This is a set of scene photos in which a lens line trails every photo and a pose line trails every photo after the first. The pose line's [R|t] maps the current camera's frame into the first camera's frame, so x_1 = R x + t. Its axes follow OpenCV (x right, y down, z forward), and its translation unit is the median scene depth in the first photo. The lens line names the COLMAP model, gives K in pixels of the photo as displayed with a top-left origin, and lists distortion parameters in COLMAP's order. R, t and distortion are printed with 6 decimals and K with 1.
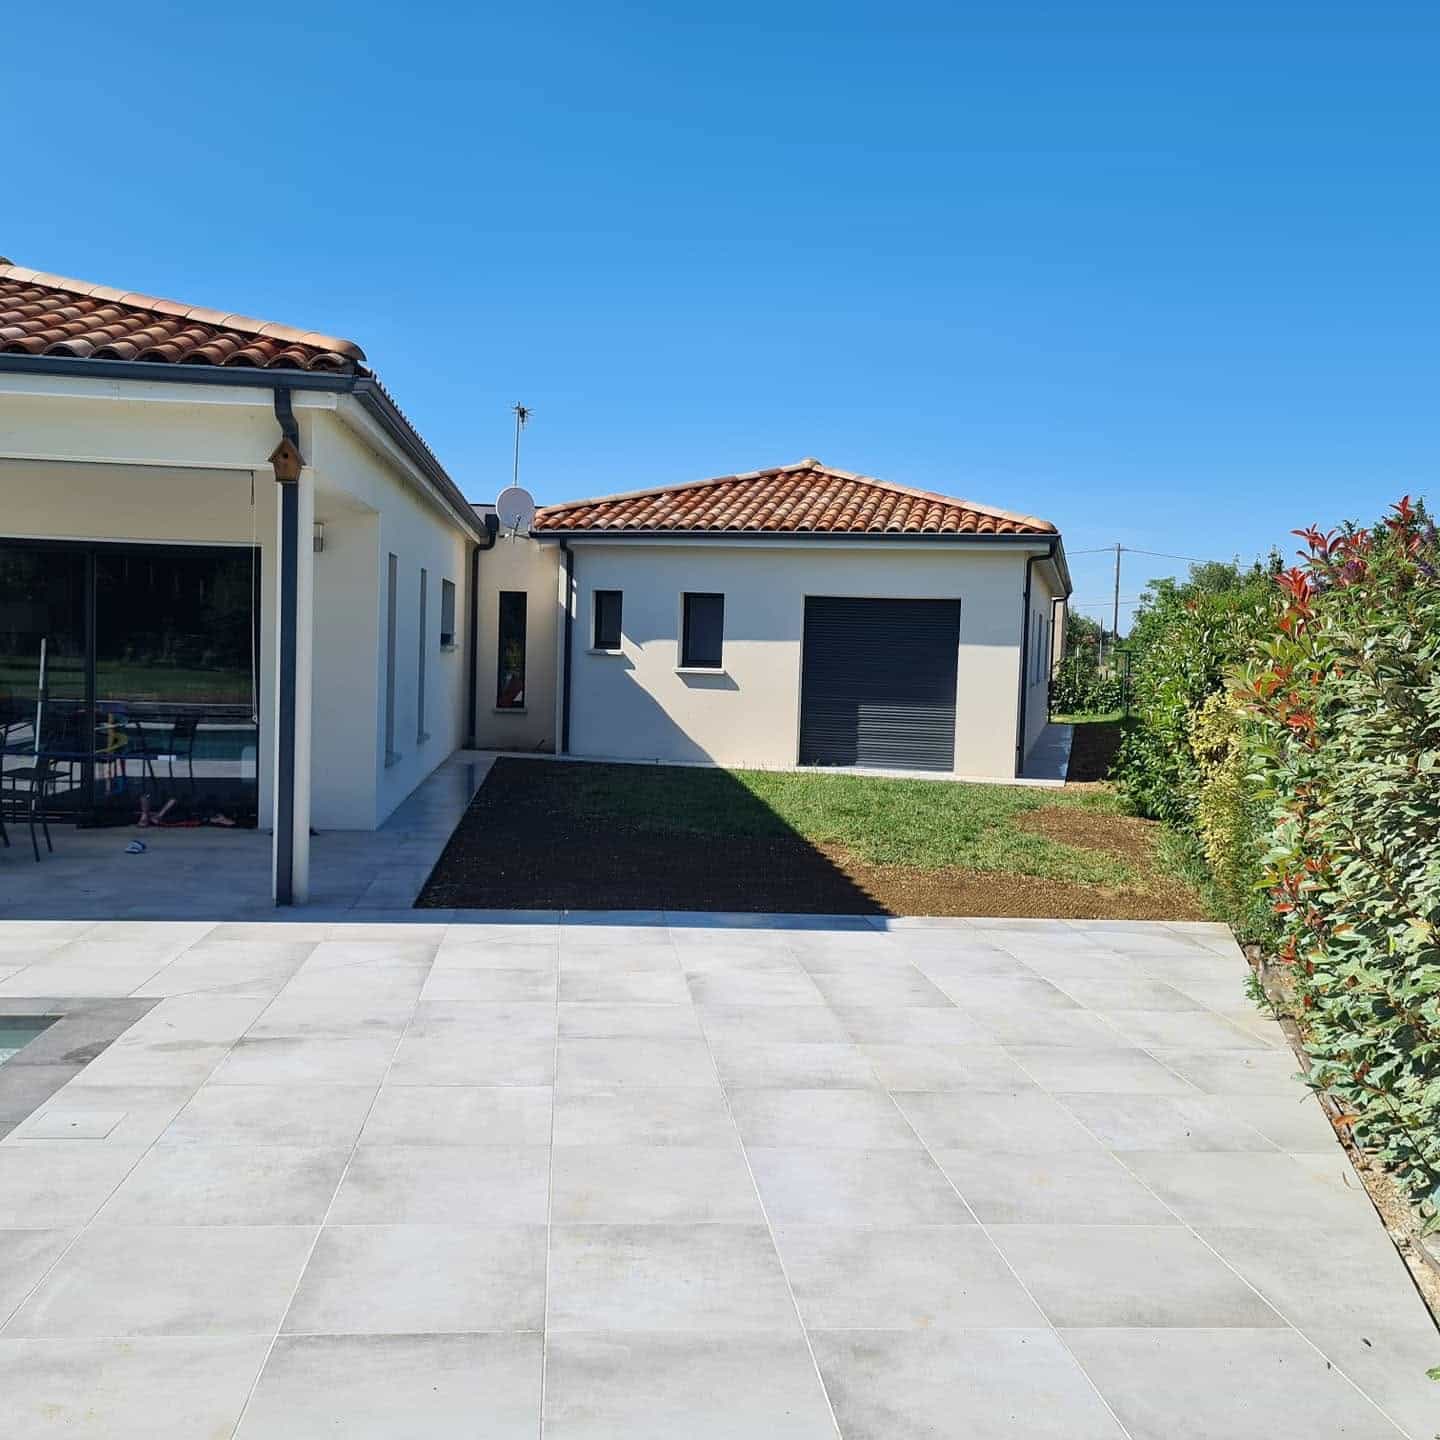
lens RADIAL K [[1390.1, 0, 720.0], [0, 1390.1, 720.0], [0, 0, 1]] dist [0.015738, 0.002460]
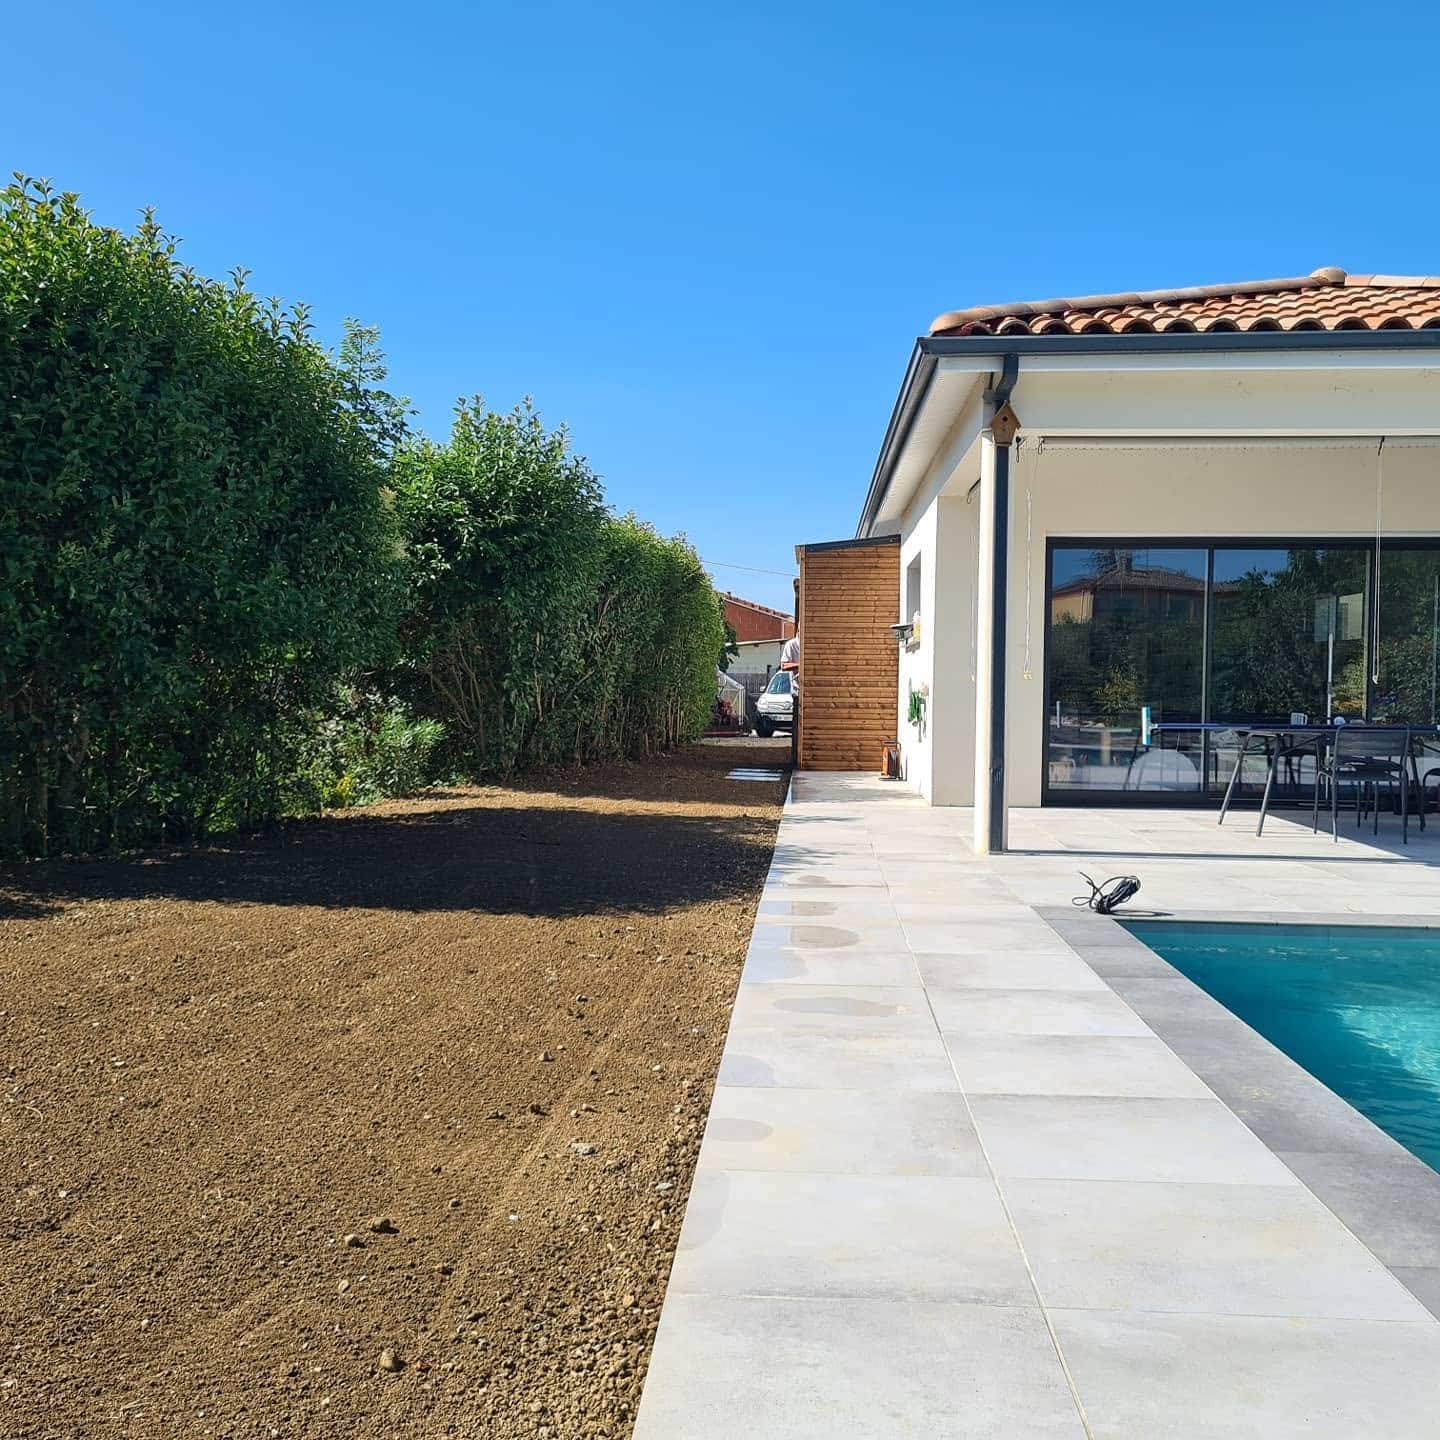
lens RADIAL K [[1390.1, 0, 720.0], [0, 1390.1, 720.0], [0, 0, 1]] dist [0.015738, 0.002460]
pose [[0.984827, -0.019363, -0.172453, -0.720252], [0.014087, 0.999396, -0.031767, 0.030944], [0.172964, 0.028856, 0.984505, -0.087653]]
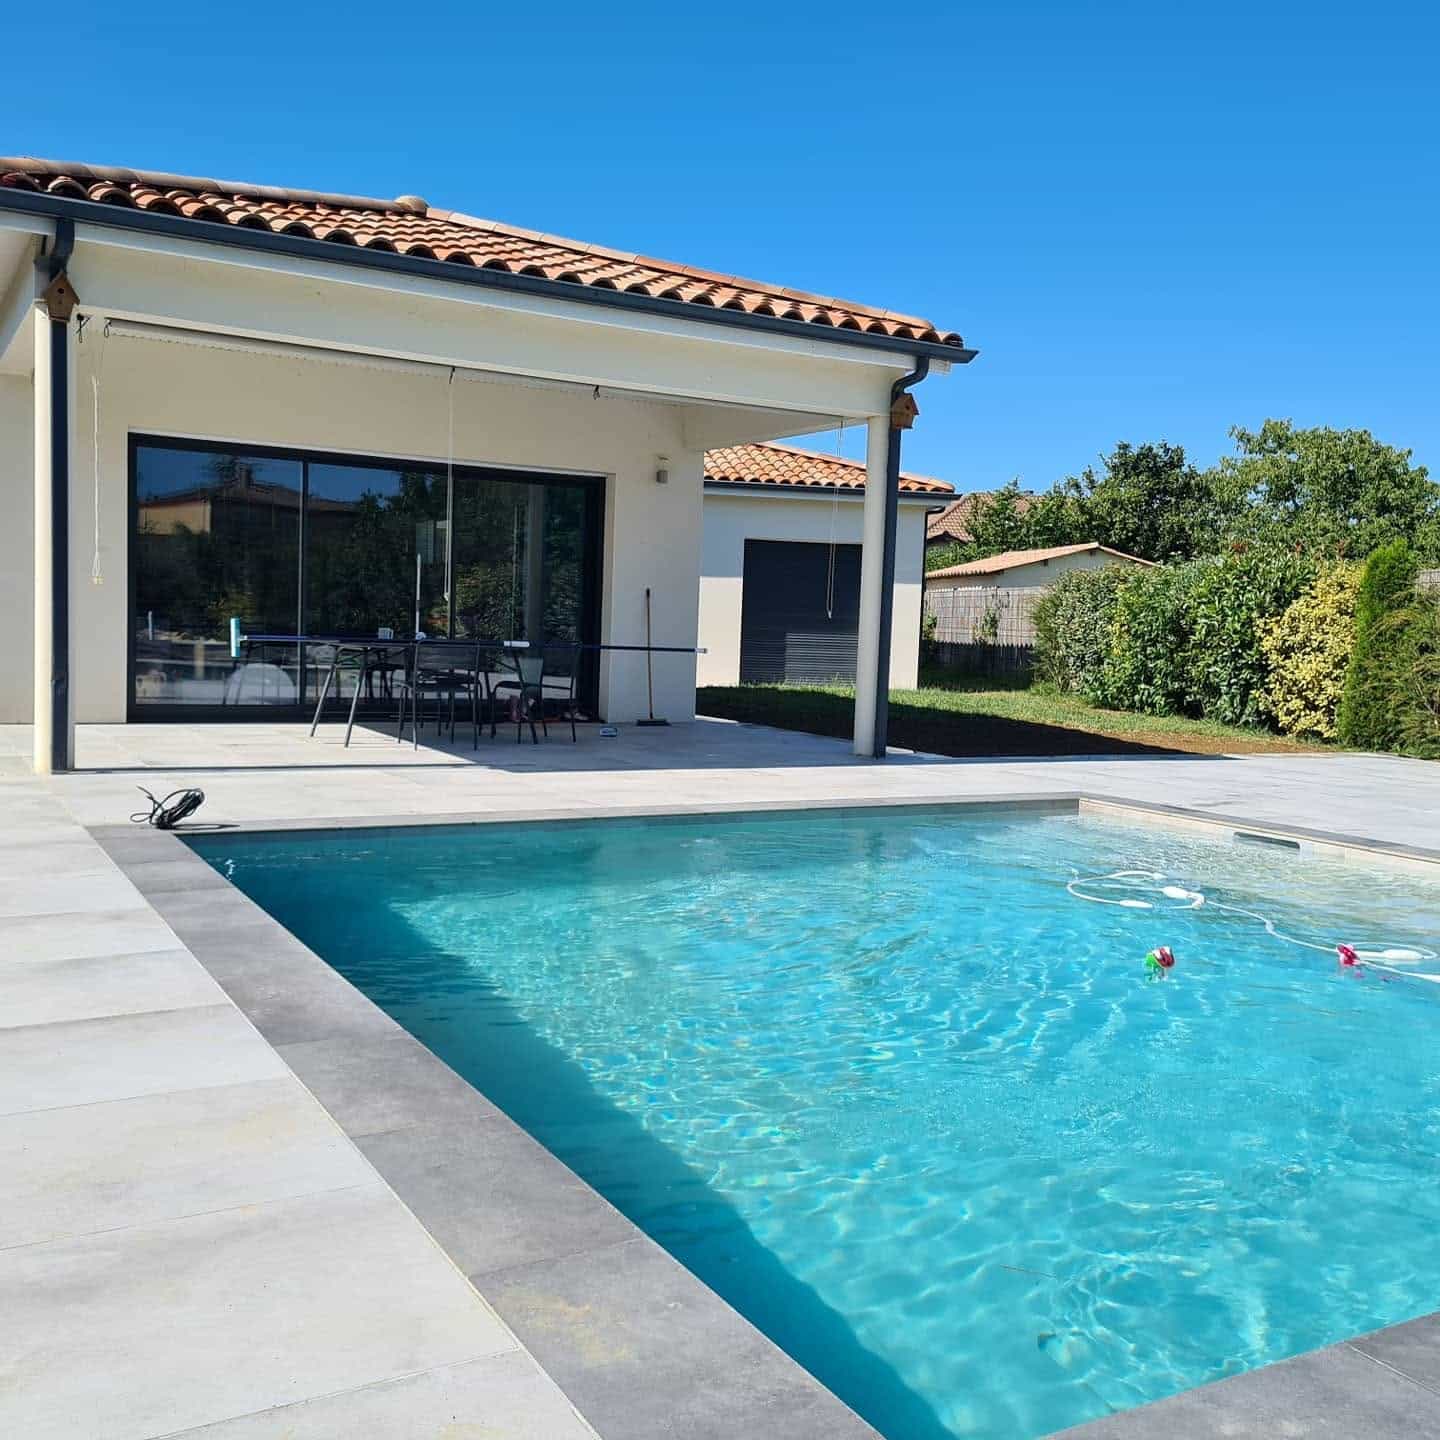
lens RADIAL K [[1390.1, 0, 720.0], [0, 1390.1, 720.0], [0, 0, 1]] dist [0.015738, 0.002460]
pose [[0.913308, -0.025385, 0.406478, -0.682523], [0.013501, 0.999394, 0.032079, 0.037958], [-0.407046, -0.023810, 0.913097, -0.081048]]
